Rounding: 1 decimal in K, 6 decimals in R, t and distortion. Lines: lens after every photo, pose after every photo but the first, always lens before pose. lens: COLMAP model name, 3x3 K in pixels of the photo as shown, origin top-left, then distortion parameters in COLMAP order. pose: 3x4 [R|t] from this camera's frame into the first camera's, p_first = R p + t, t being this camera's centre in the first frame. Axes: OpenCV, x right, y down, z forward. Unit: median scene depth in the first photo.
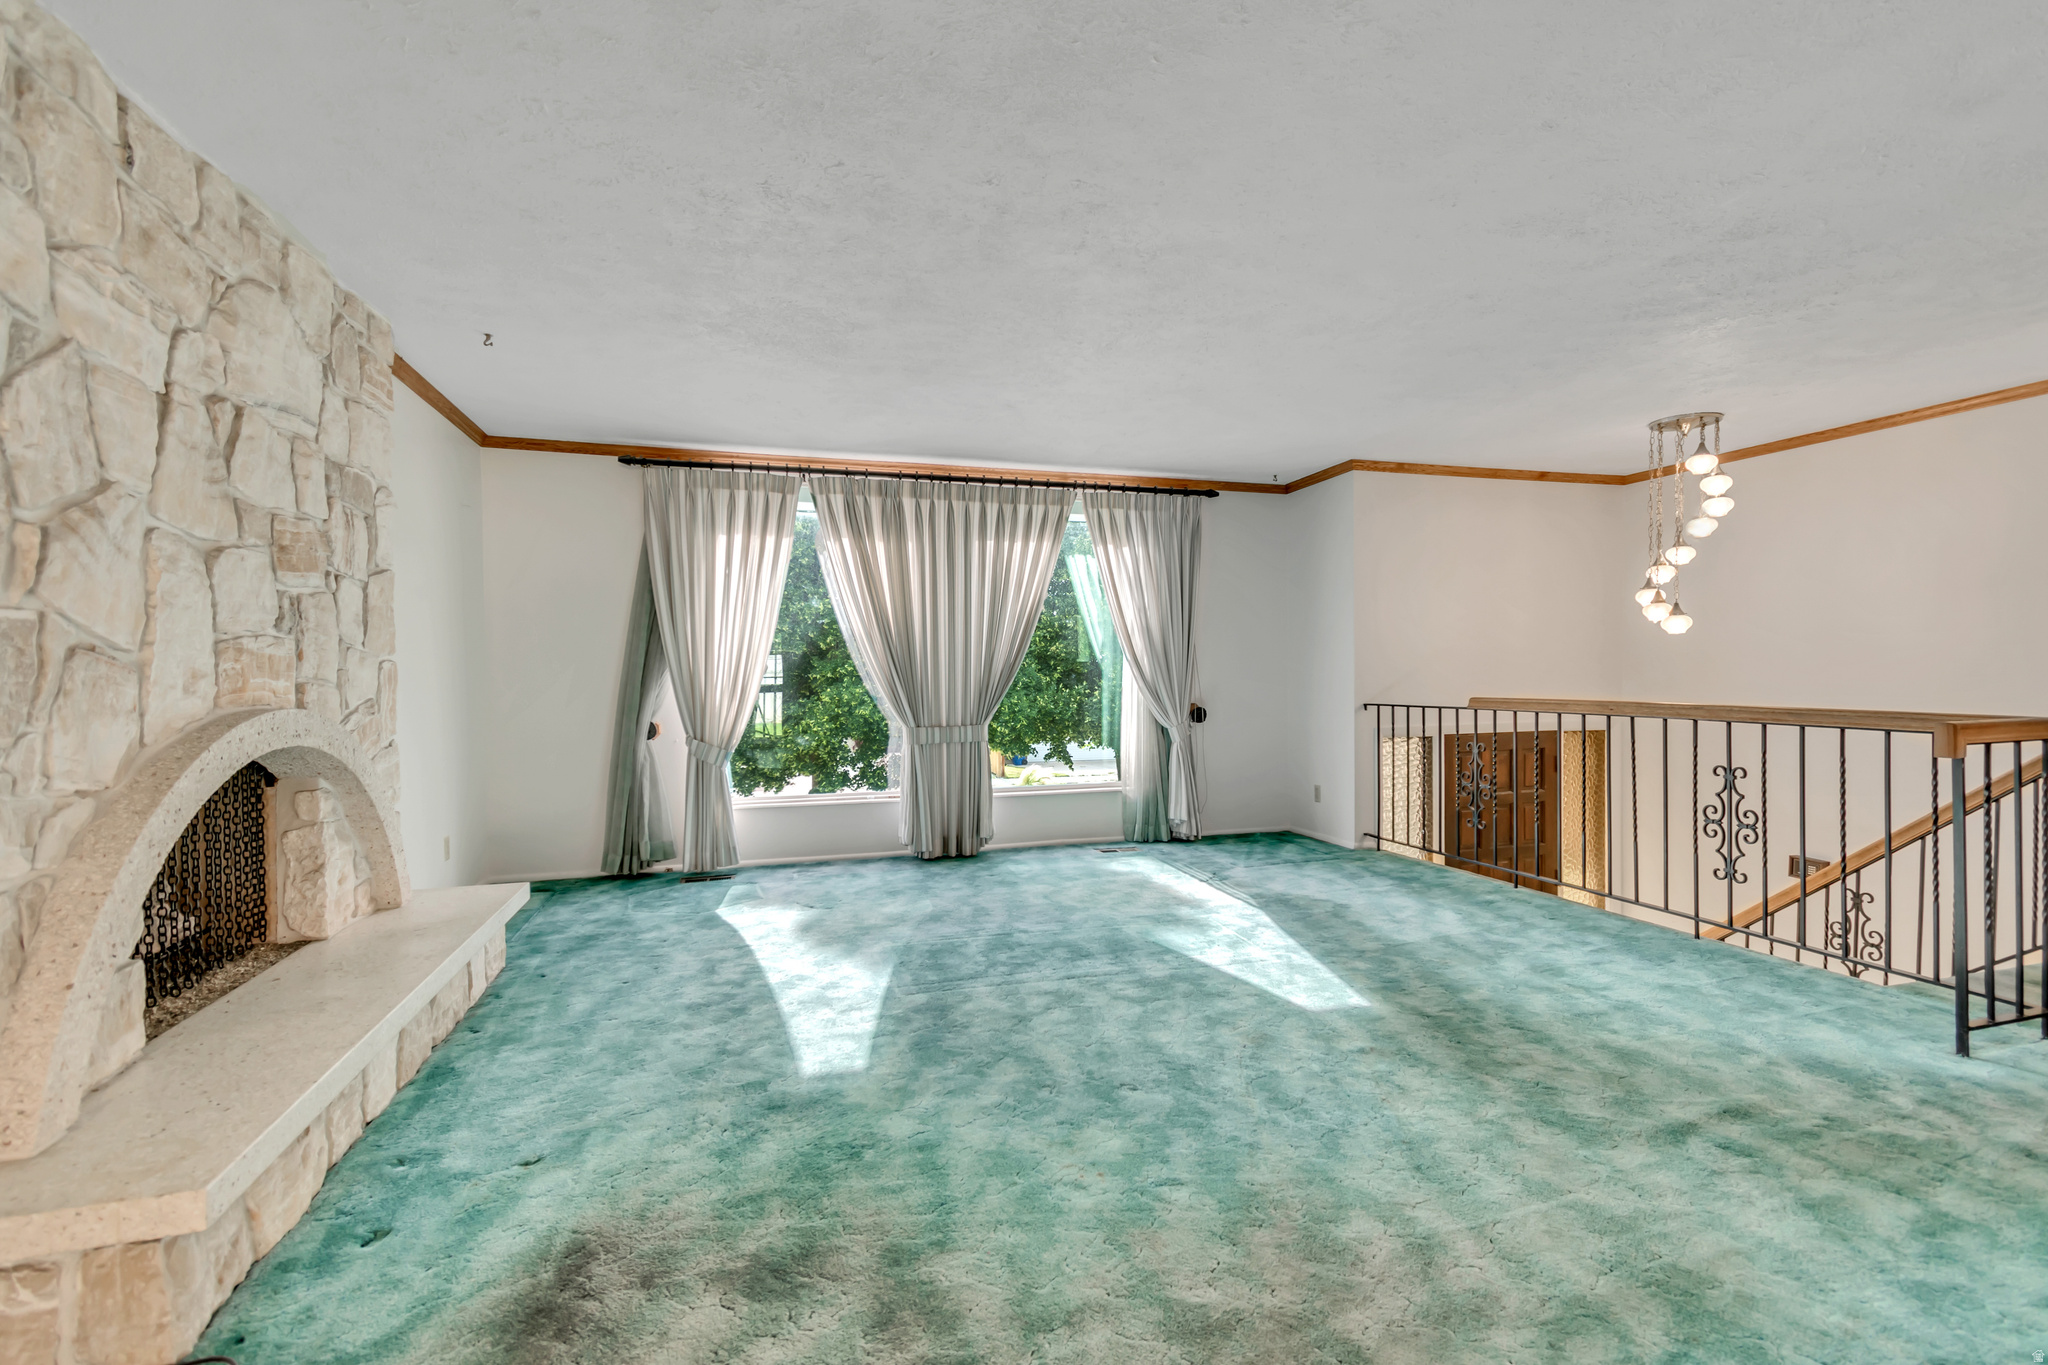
lens RADIAL K [[920.6, 0, 1026.7], [0, 920.6, 682.2], [0, 0, 1]] dist [0.007779, -0.003504]
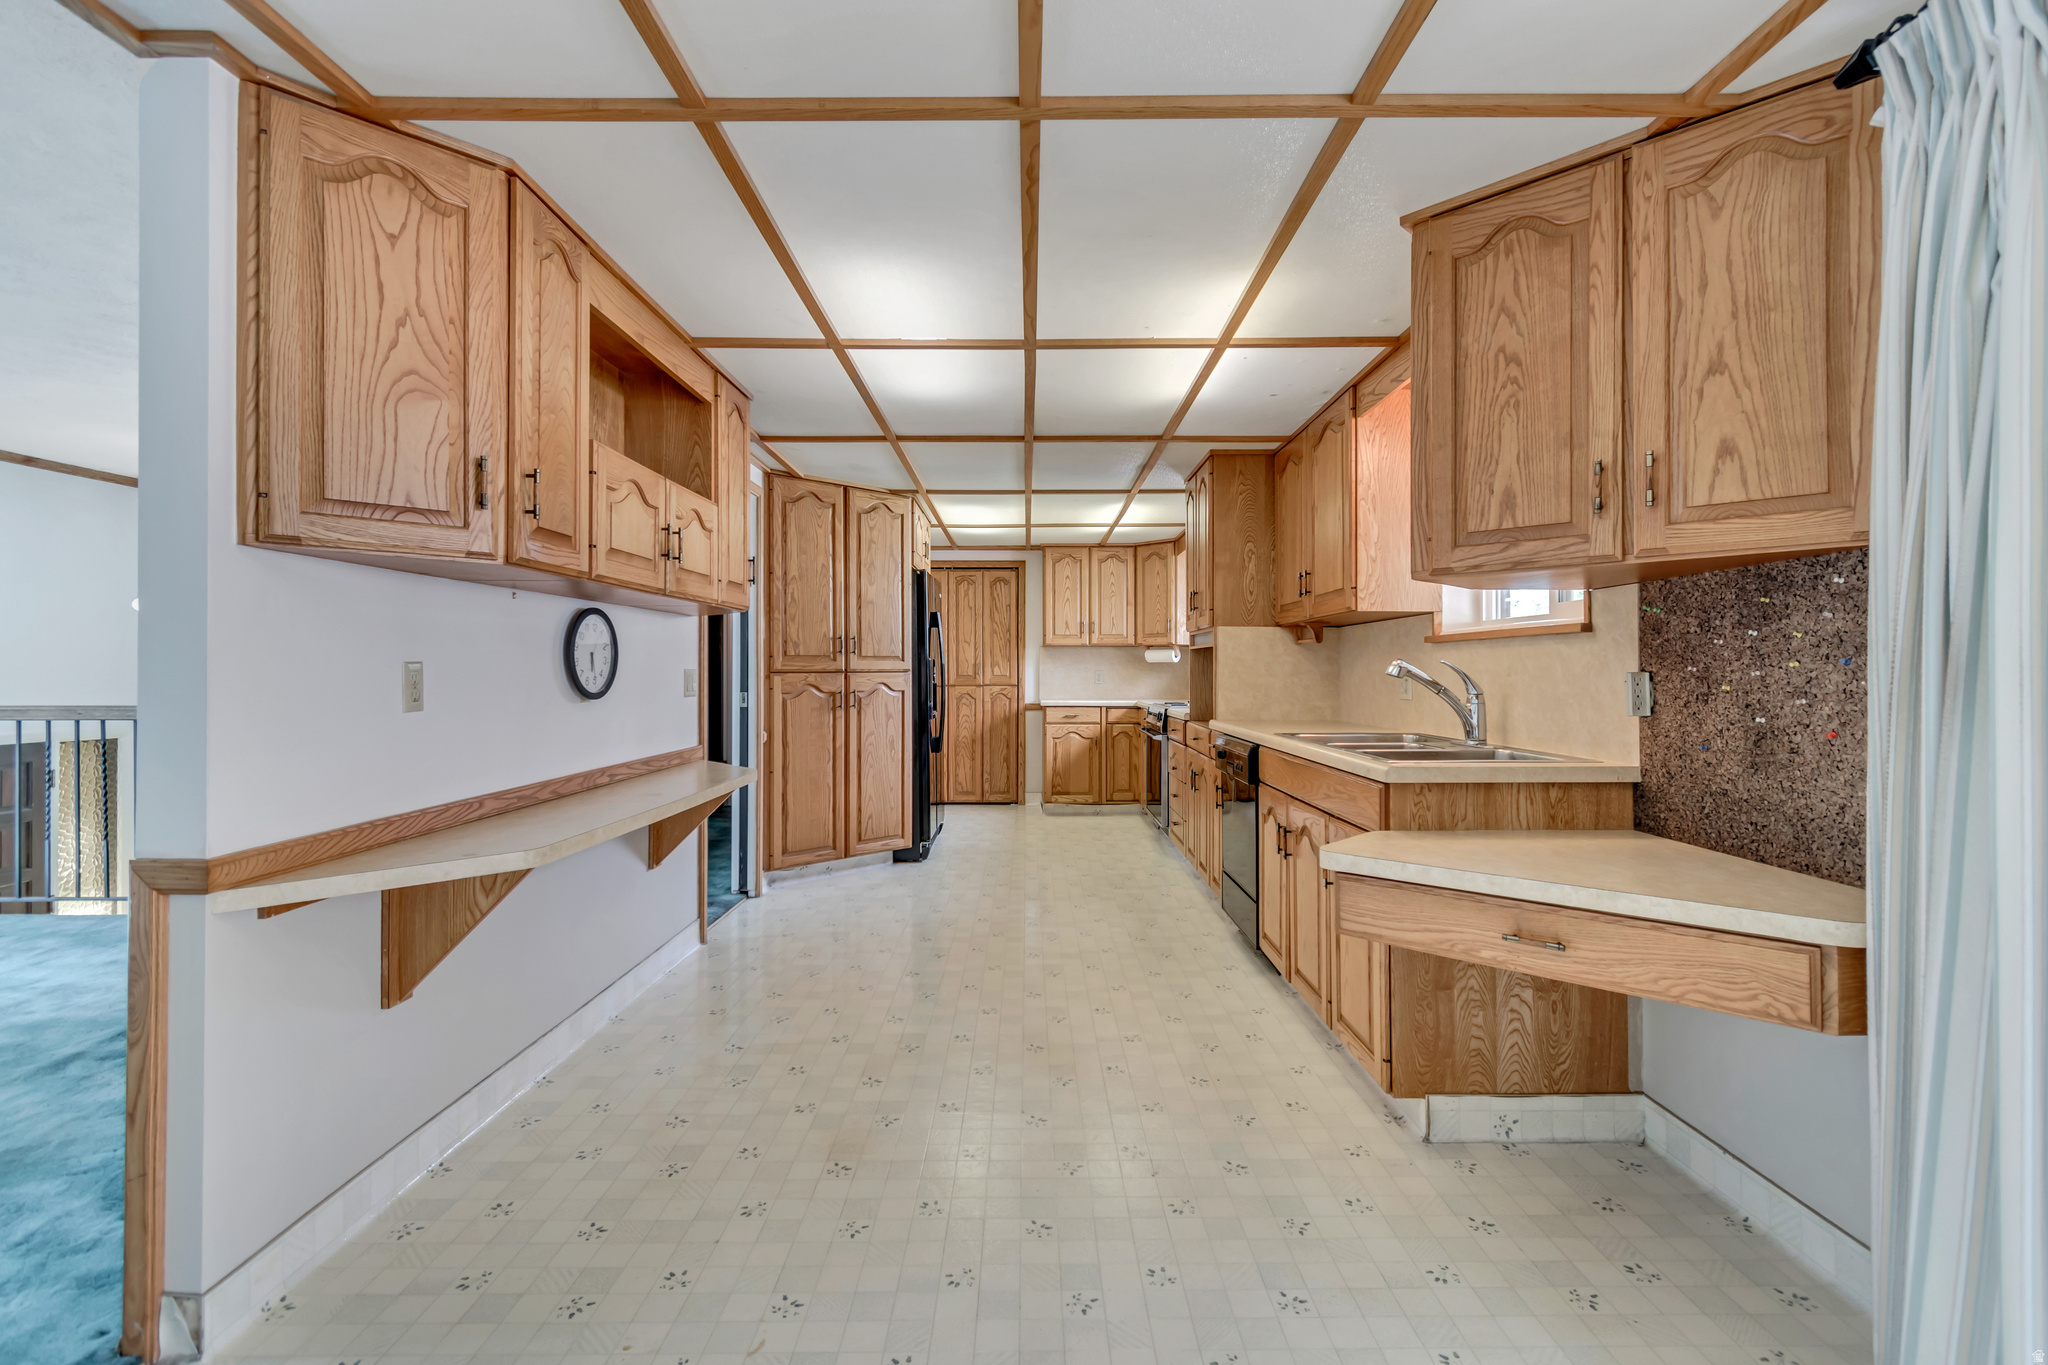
lens RADIAL K [[920.6, 0, 1031.0], [0, 920.6, 662.8], [0, 0, 1]] dist [0.007779, -0.003504]
pose [[0.275892, 0.018031, 0.961020, -0.057003], [0.010011, 0.999716, -0.021631, 0.007803], [-0.961137, 0.015588, 0.275633, -0.307612]]
